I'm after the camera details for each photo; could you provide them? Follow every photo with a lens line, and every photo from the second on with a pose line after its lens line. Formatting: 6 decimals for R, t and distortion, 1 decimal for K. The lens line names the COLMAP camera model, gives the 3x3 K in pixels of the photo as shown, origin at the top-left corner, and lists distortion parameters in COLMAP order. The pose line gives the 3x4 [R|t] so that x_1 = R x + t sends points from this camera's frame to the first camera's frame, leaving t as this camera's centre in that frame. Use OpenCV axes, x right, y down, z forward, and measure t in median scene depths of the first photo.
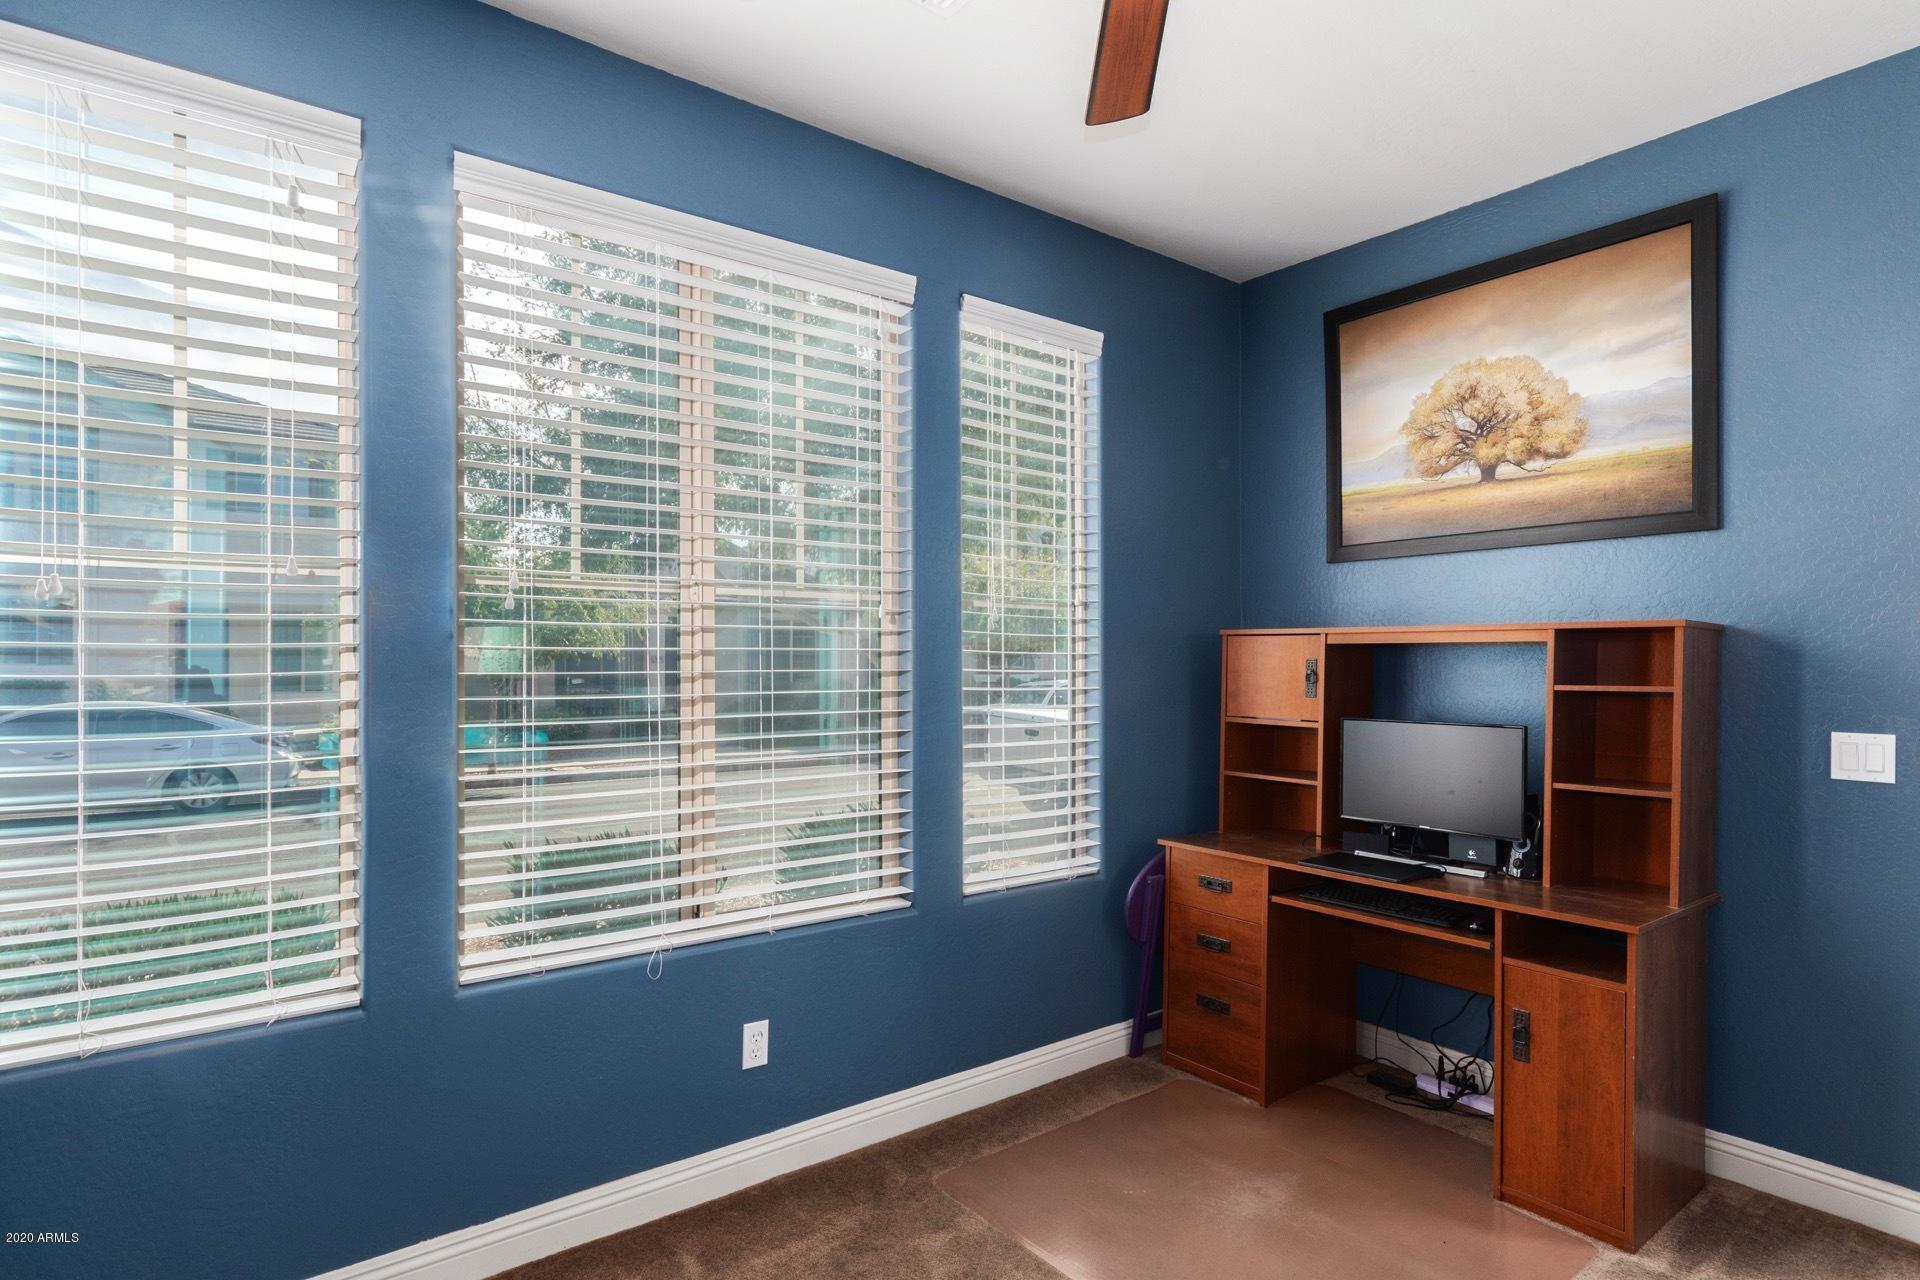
lens RADIAL K [[1002.3, 0, 960.8], [0, 1002.3, 652.4], [0, 0, 1]] dist [-0.004713, 0.001304]
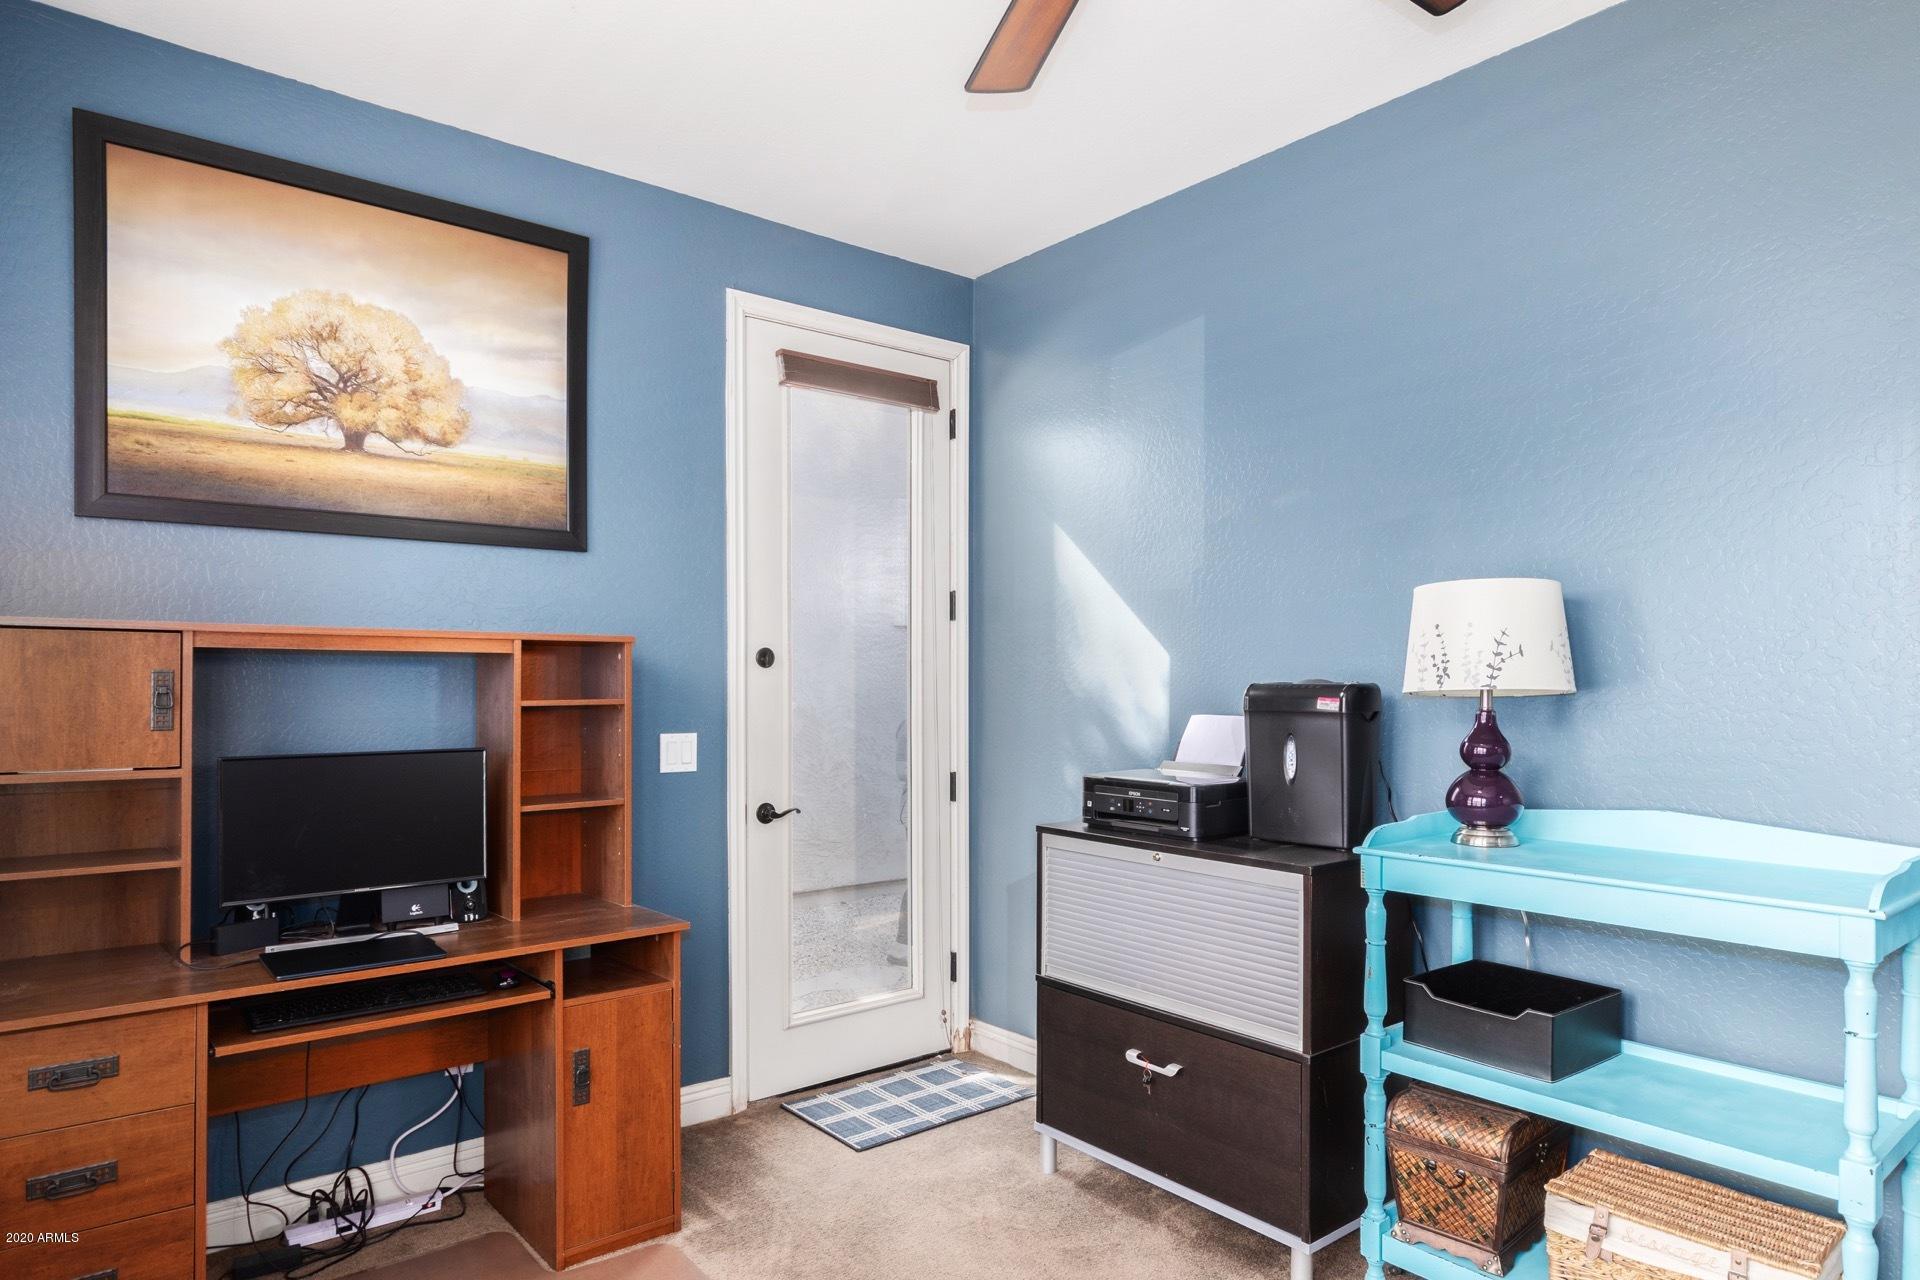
lens RADIAL K [[1121.9, 0, 953.2], [0, 1121.9, 676.0], [0, 0, 1]] dist [0.001826, -0.000378]
pose [[-0.017878, -0.000935, 0.999840, -0.399054], [-0.012126, 0.999926, 0.000718, 0.003729], [-0.999767, -0.012112, -0.017888, 0.551276]]
